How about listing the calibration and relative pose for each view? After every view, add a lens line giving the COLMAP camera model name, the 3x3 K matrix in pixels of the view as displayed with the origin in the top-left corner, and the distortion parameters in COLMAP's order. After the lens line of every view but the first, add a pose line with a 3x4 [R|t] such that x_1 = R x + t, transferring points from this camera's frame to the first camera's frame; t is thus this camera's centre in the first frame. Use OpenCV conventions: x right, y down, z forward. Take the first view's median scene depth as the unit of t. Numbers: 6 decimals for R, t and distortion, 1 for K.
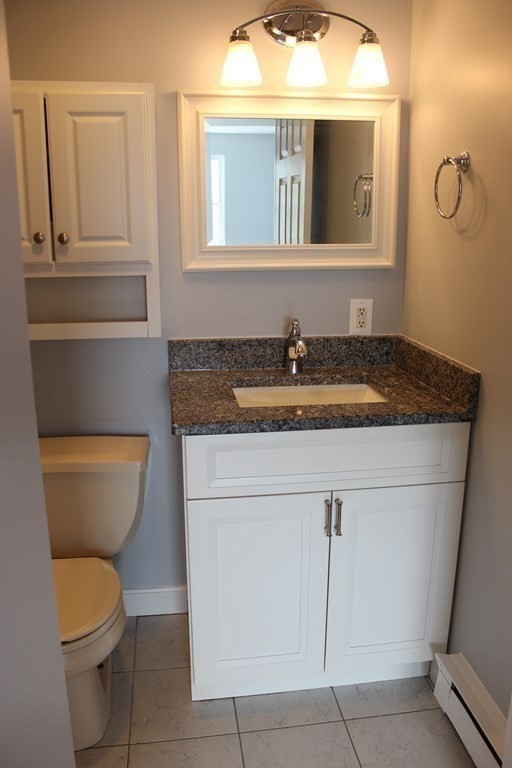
lens RADIAL K [[633.4, 0, 254.8], [0, 633.4, 385.8], [0, 0, 1]] dist [-0.125113, 0.025455]
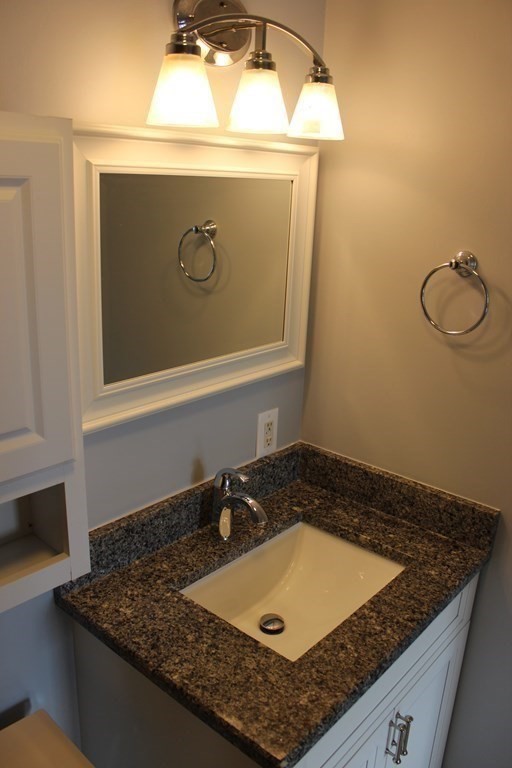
lens RADIAL K [[633.4, 0, 256.6], [0, 633.4, 381.4], [0, 0, 1]] dist [-0.125113, 0.025455]
pose [[0.753932, -0.163263, 0.636343, -0.334649], [0.123422, 0.986580, 0.106892, -0.265243], [-0.645255, -0.002051, 0.763965, 0.434699]]
